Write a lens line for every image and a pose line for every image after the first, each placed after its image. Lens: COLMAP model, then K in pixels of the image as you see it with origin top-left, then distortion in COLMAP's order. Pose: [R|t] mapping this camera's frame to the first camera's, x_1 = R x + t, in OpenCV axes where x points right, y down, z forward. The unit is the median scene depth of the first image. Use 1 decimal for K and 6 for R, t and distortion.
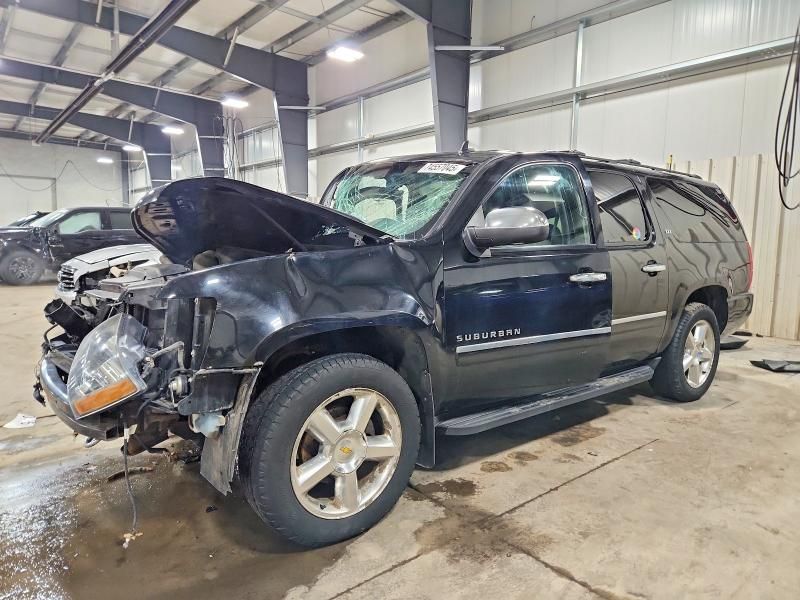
lens RADIAL K [[532.6, 0, 401.6], [0, 532.6, 299.8], [0, 0, 1]] dist [0.024874, -0.001304]
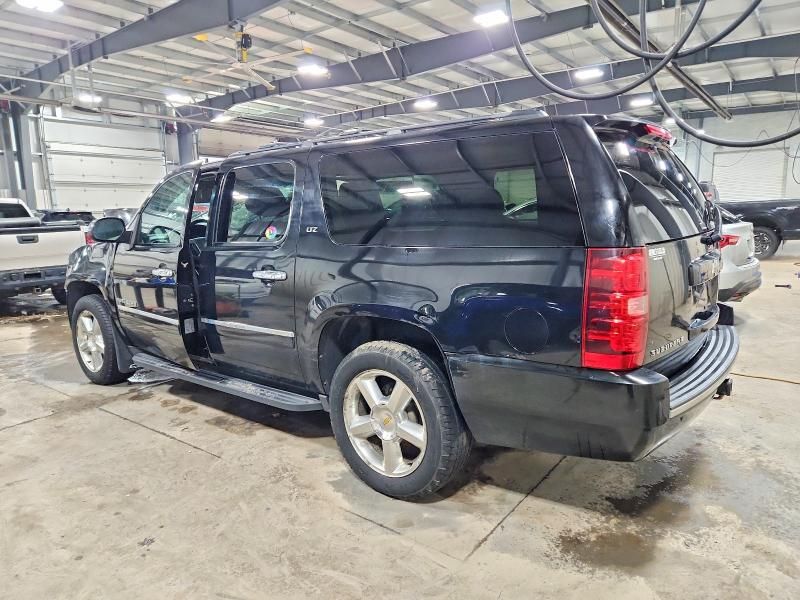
lens RADIAL K [[532.6, 0, 396.9], [0, 532.6, 293.8], [0, 0, 1]] dist [0.024874, -0.001304]
pose [[0.211405, 0.105914, -0.971643, 1.546340], [-0.073962, 0.992995, 0.092149, -0.132959], [0.974596, 0.052384, 0.217758, 1.201973]]
